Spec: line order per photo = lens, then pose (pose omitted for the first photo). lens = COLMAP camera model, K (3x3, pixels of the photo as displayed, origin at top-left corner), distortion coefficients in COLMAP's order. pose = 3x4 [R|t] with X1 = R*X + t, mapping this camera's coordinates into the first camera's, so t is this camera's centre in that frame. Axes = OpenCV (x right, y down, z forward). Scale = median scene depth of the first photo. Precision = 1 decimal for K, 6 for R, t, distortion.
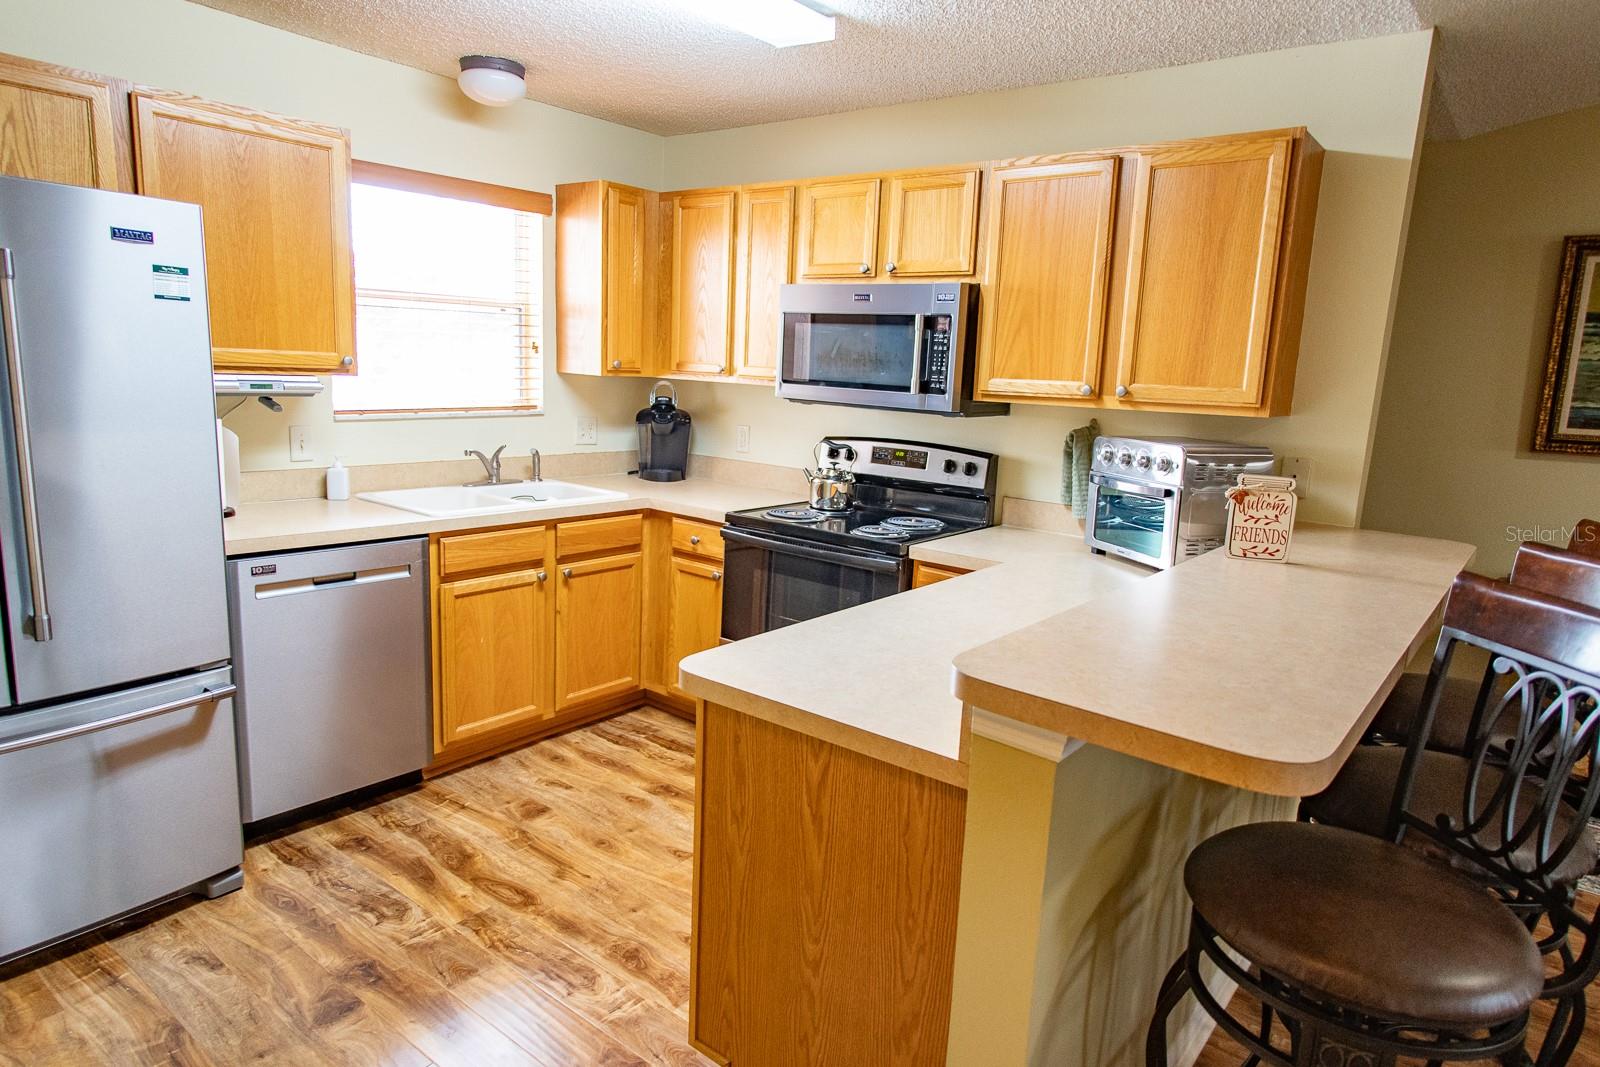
lens RADIAL K [[954.7, 0, 800.0], [0, 954.7, 533.5], [0, 0, 1]] dist [0.006596, 0.000712]
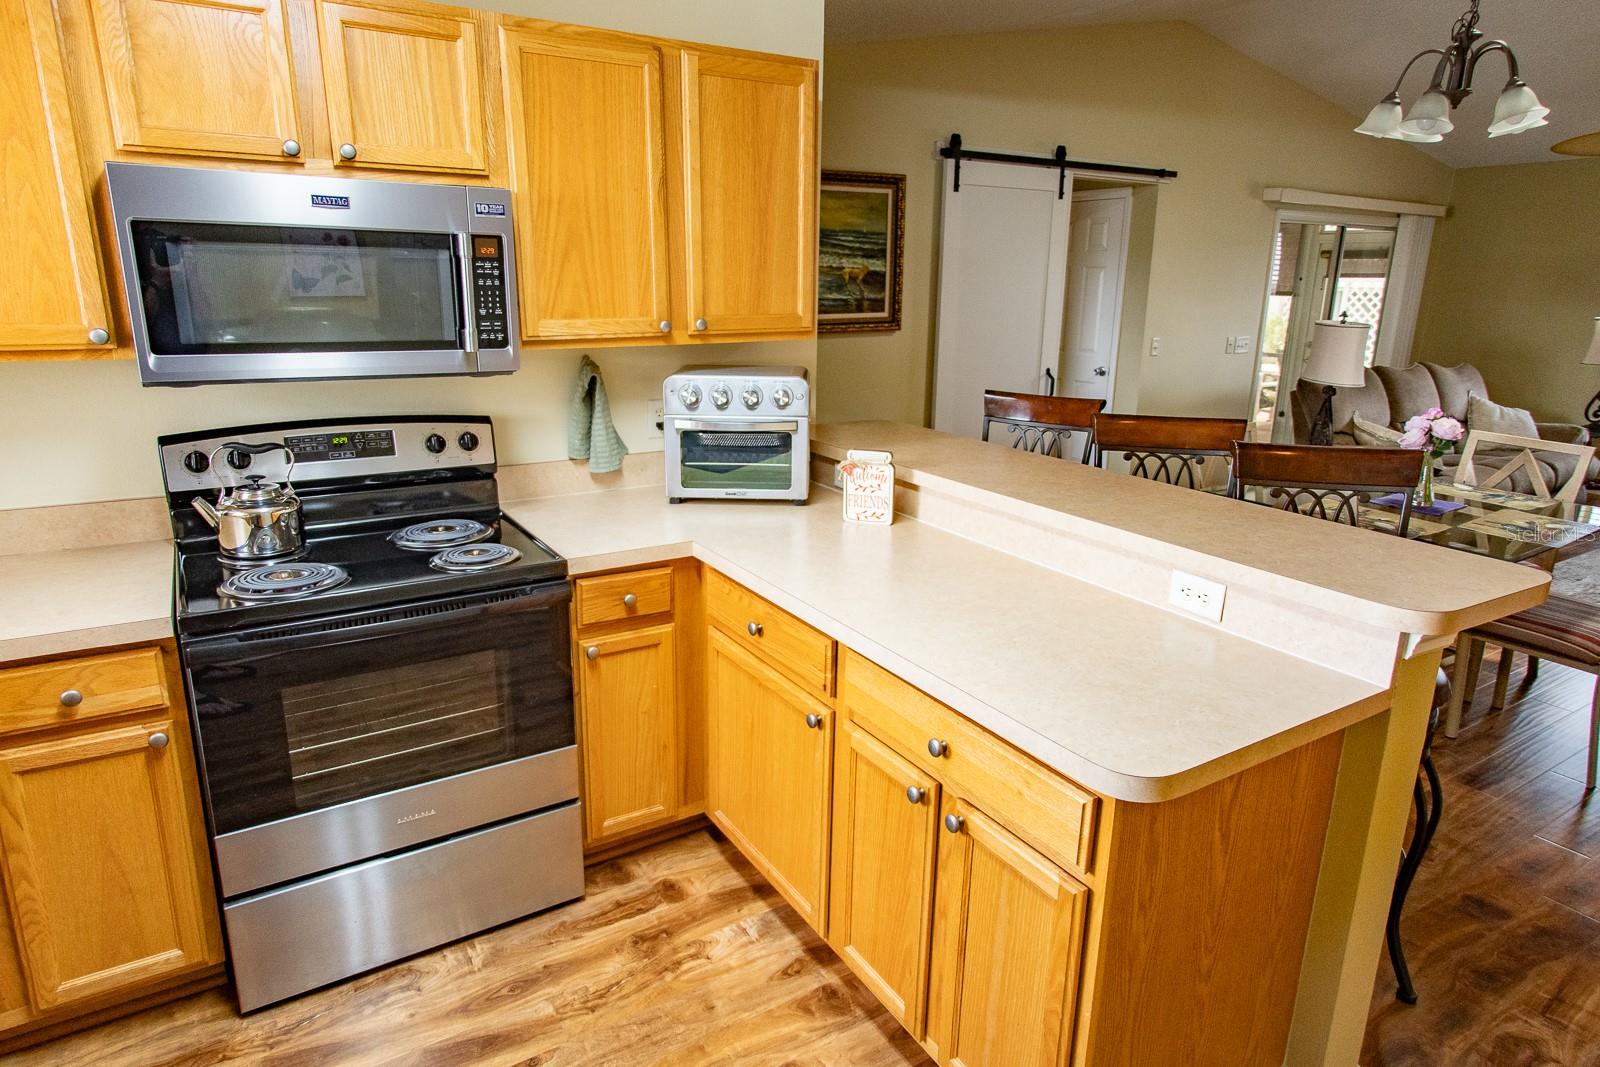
lens RADIAL K [[954.7, 0, 800.0], [0, 954.7, 533.5], [0, 0, 1]] dist [0.006596, 0.000712]
pose [[0.329638, -0.289287, 0.898695, -0.469966], [0.166245, 0.954811, 0.246372, -0.153941], [-0.929355, 0.068190, 0.362834, 0.545744]]
